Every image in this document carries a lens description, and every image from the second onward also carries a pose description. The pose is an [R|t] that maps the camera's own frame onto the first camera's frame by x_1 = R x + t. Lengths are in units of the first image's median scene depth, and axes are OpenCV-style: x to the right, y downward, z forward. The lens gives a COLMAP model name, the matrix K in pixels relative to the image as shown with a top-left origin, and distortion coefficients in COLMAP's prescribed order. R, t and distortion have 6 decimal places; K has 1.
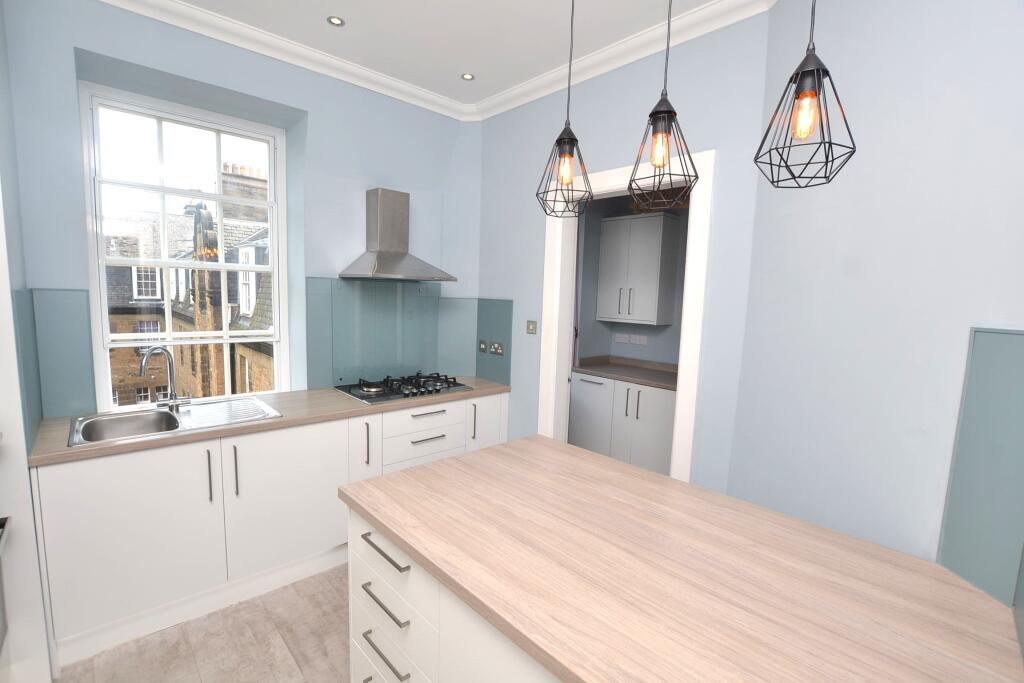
lens RADIAL K [[470.7, 0, 511.1], [0, 470.7, 370.0], [0, 0, 1]] dist [-0.033422, 0.000087]
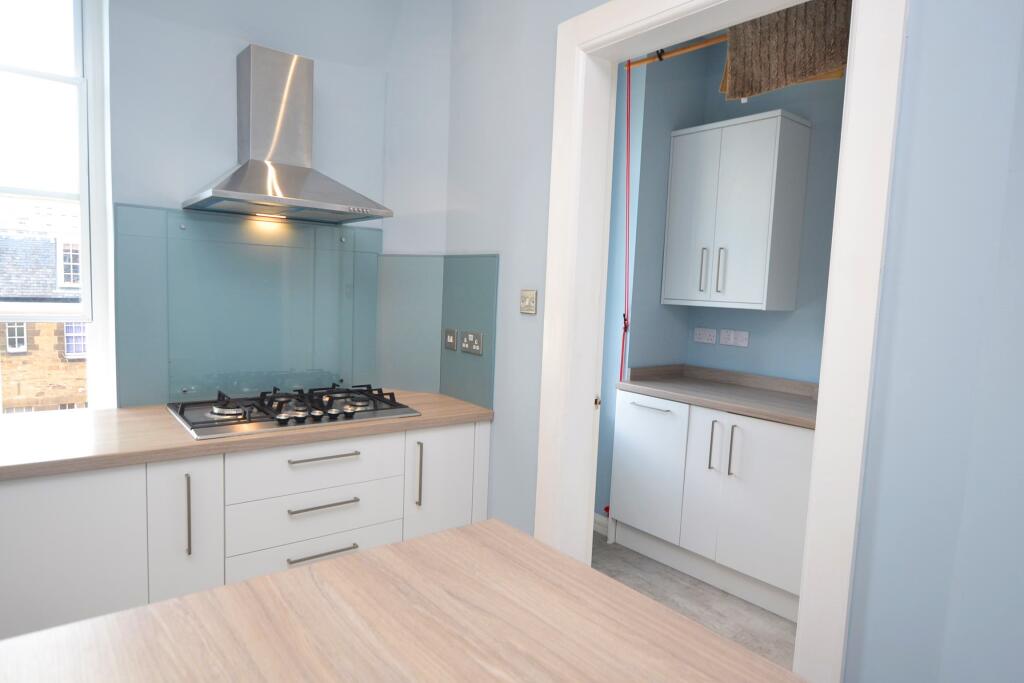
lens RADIAL K [[612.1, 0, 510.1], [0, 612.1, 379.8], [0, 0, 1]] dist [0.003626, 0.000734]
pose [[0.995957, 0.020008, -0.087575, 0.081206], [-0.021723, 0.999590, -0.018673, 0.010961], [0.087165, 0.020500, 0.995983, 0.287301]]
